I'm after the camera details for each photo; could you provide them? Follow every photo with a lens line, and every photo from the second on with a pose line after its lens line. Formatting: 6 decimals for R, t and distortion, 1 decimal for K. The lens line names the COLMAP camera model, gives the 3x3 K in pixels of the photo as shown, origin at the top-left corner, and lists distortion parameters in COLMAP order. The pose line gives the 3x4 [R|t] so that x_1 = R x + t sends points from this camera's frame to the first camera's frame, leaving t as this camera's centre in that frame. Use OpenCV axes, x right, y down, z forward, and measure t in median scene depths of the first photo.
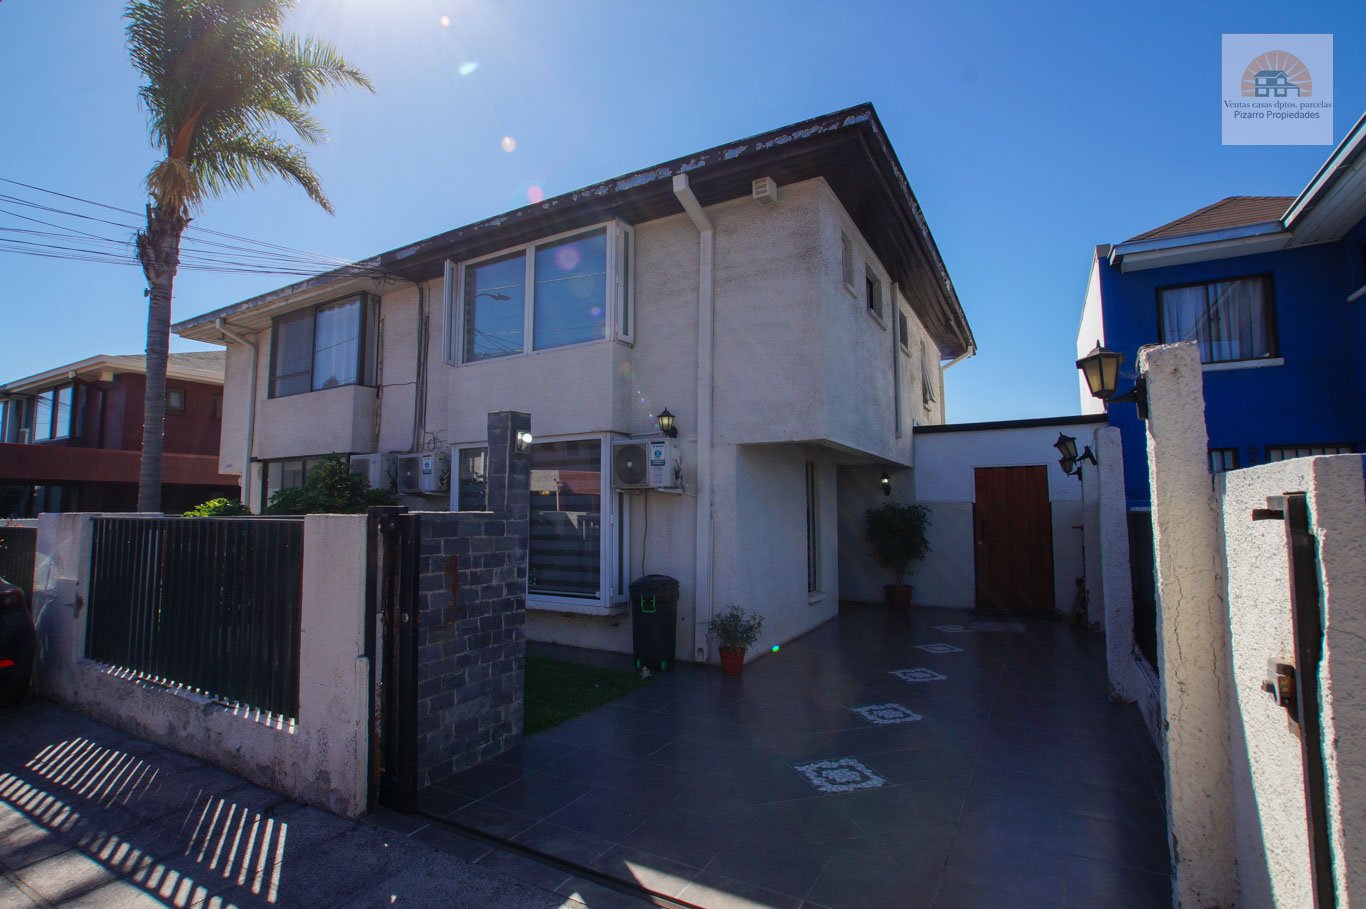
lens RADIAL K [[648.5, 0, 683.0], [0, 648.5, 454.5], [0, 0, 1]] dist [-0.054221, 0.023653]
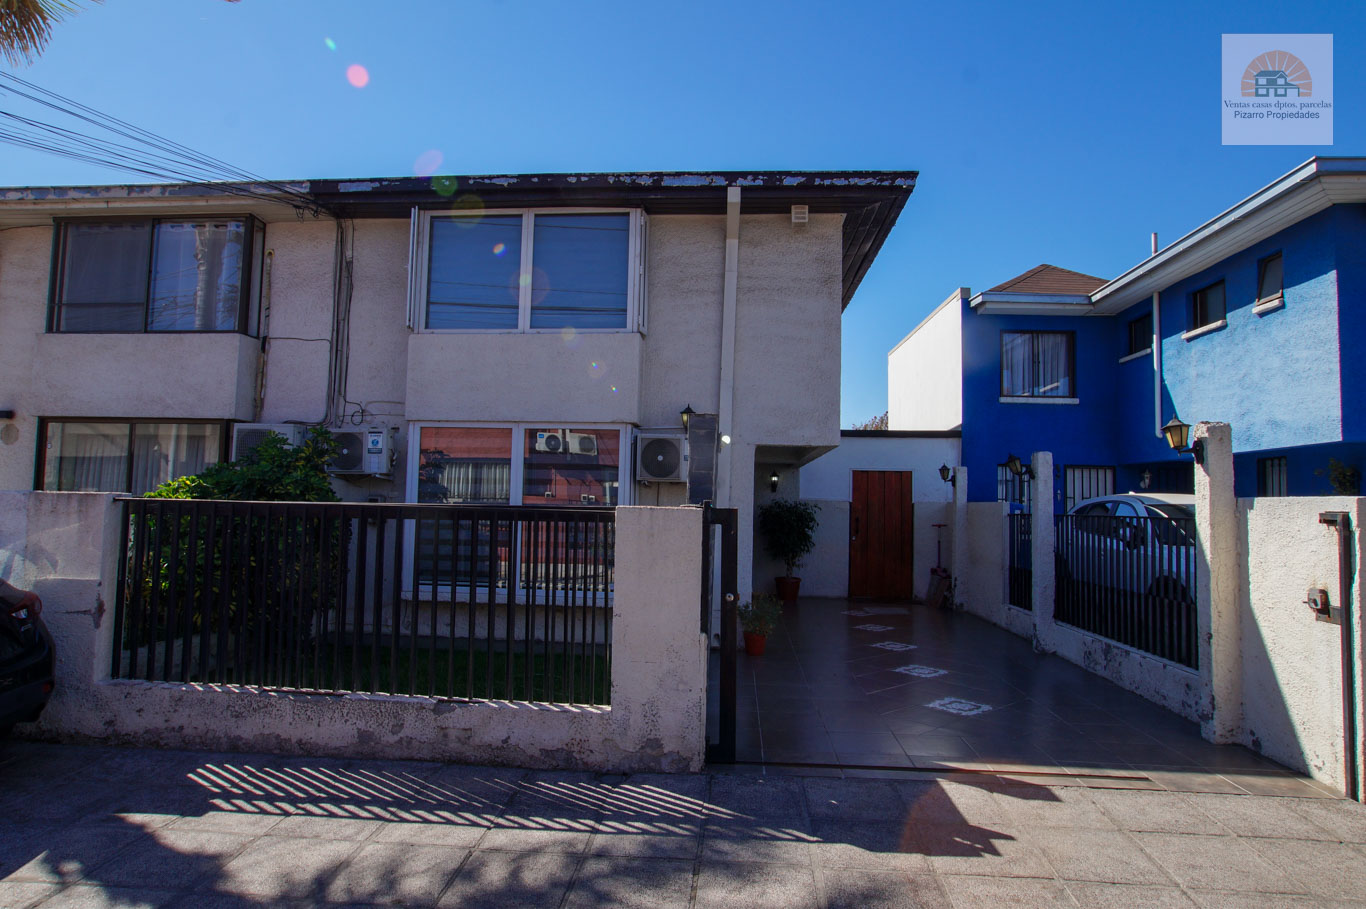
lens RADIAL K [[764.8, 0, 683.0], [0, 764.8, 454.5], [0, 0, 1]] dist [-0.052540, 0.029122]
pose [[0.904661, 0.051005, 0.423070, -0.545055], [-0.062108, 0.997991, 0.012489, -0.007671], [-0.421583, -0.037574, 0.906011, -0.100712]]
